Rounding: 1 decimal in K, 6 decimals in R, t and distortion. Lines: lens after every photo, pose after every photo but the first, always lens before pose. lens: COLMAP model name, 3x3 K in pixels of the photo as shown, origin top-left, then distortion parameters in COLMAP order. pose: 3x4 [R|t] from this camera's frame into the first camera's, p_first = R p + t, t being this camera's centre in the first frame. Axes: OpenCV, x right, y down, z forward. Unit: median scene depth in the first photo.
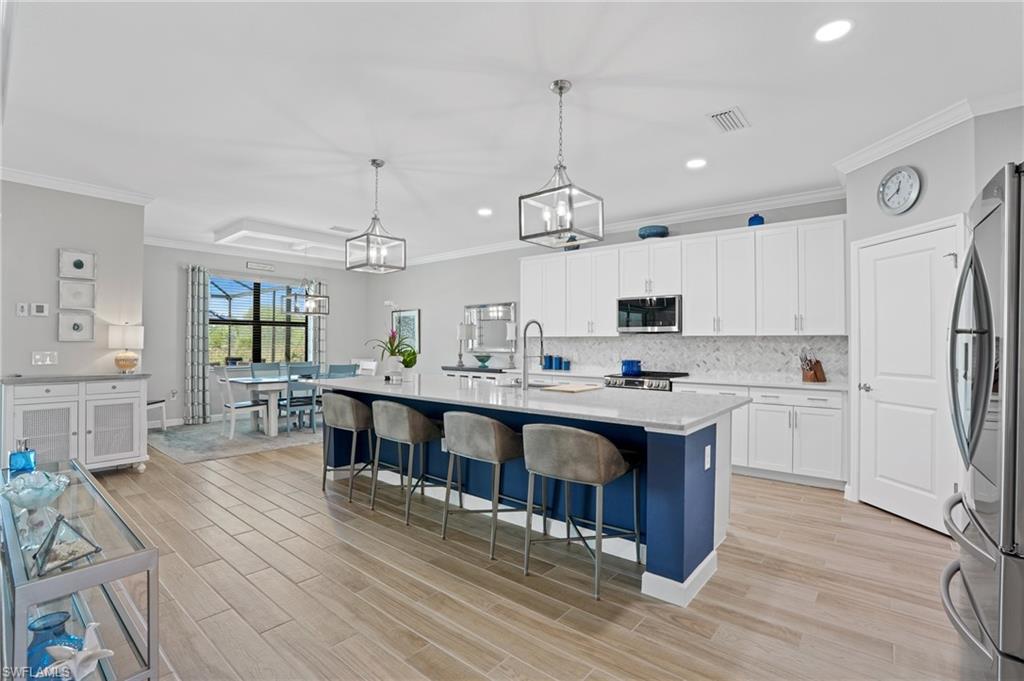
lens RADIAL K [[475.0, 0, 512.0], [0, 475.0, 340.5], [0, 0, 1]] dist [-0.069785, 0.025714]
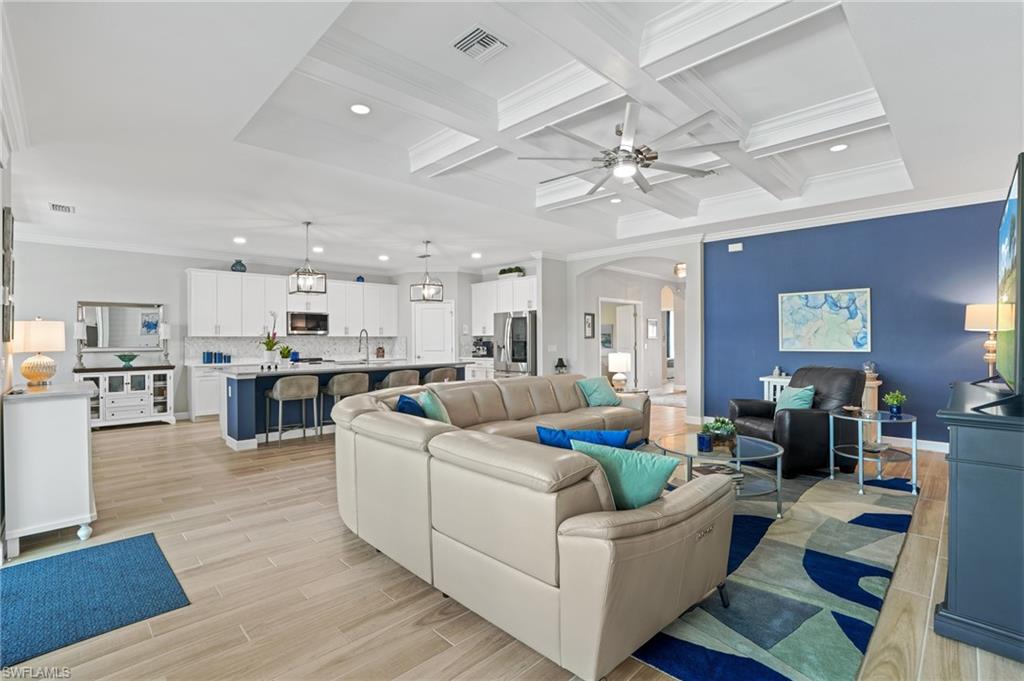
lens RADIAL K [[475.0, 0, 512.0], [0, 475.0, 340.5], [0, 0, 1]] dist [-0.069785, 0.025714]
pose [[0.093678, -0.006639, 0.995580, -1.206690], [0.001194, 0.999978, 0.006556, -0.005283], [-0.995602, 0.000574, 0.093684, 0.134319]]
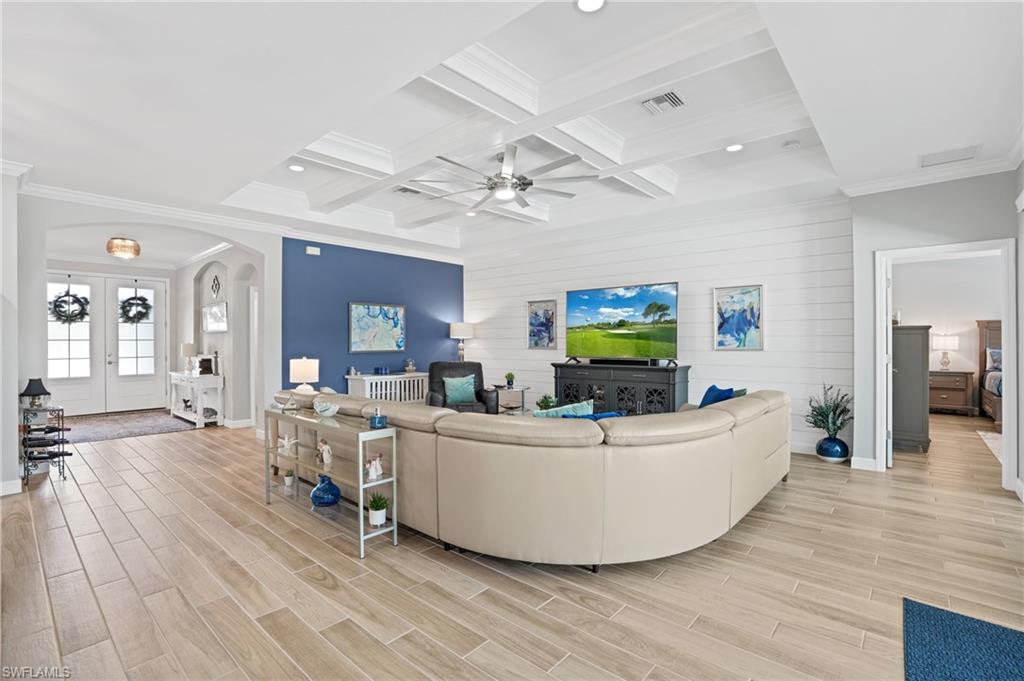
lens RADIAL K [[471.4, 0, 516.5], [0, 471.4, 342.1], [0, 0, 1]] dist [-0.069445, 0.025074]
pose [[-0.999869, -0.001245, 0.016162, -0.517842], [-0.001301, 0.999993, -0.003464, 0.001848], [-0.016157, -0.003484, -0.999863, 0.839361]]
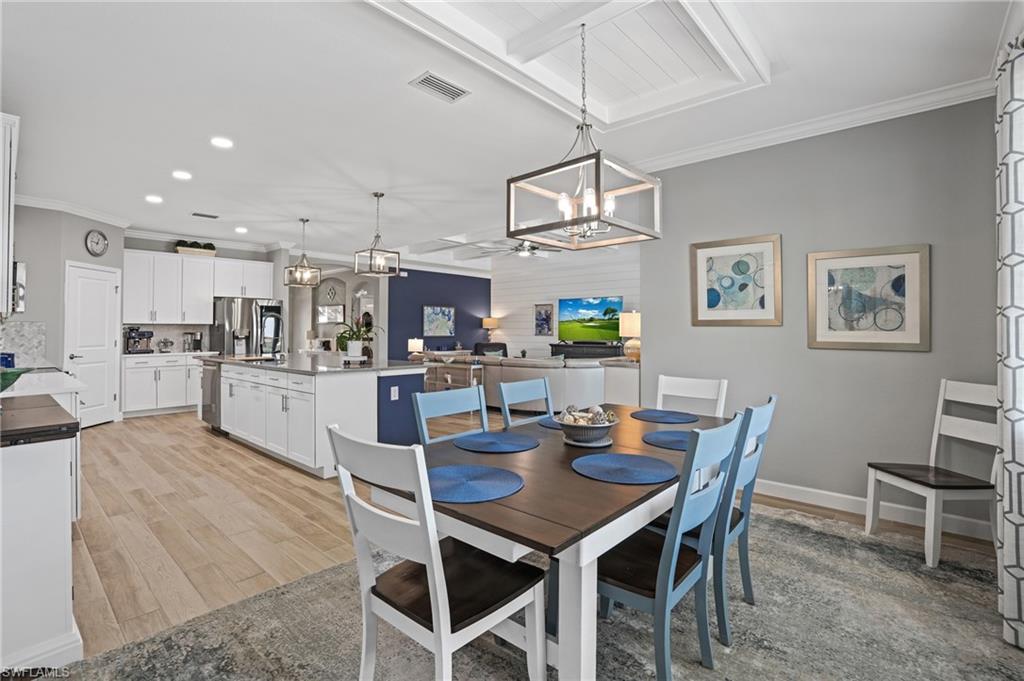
lens RADIAL K [[475.6, 0, 510.0], [0, 475.6, 322.4], [0, 0, 1]] dist [-0.067209, 0.025766]
pose [[-0.999311, -0.004589, 0.036823, -0.497240], [-0.005420, 0.999732, -0.022518, 0.008358], [-0.036710, -0.022702, -0.999068, 1.600124]]
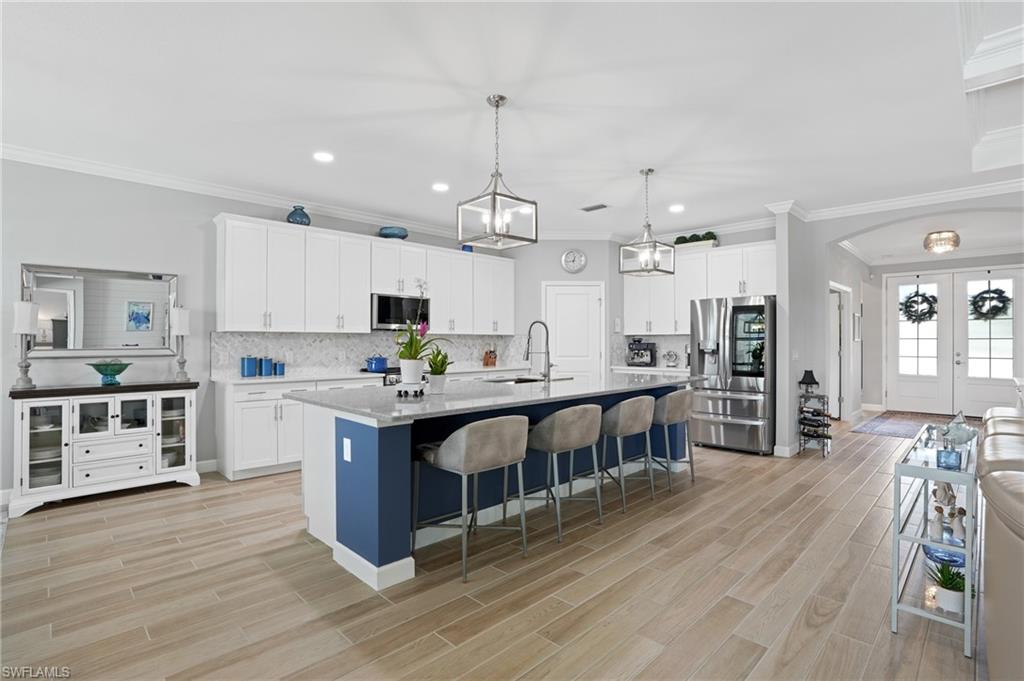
lens RADIAL K [[497.7, 0, 515.2], [0, 497.7, 340.3], [0, 0, 1]] dist [-0.070008, 0.027163]
pose [[0.084519, -0.003605, 0.996415, -0.741453], [-0.006430, 0.999971, 0.004163, -0.000364], [-0.996401, -0.006759, 0.084493, 0.623667]]
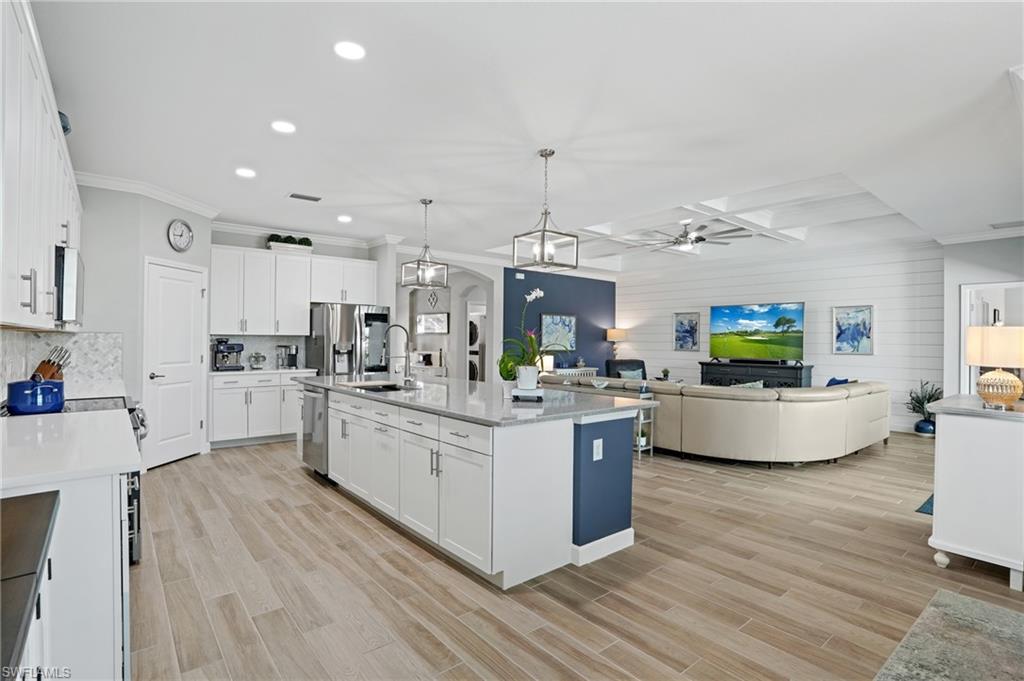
lens RADIAL K [[497.7, 0, 515.2], [0, 497.7, 340.3], [0, 0, 1]] dist [-0.070008, 0.027163]
pose [[-0.983064, -0.014591, 0.182679, -0.287632], [-0.015658, 0.999868, -0.004402, -0.003087], [-0.182590, -0.007188, -0.983163, 1.357068]]
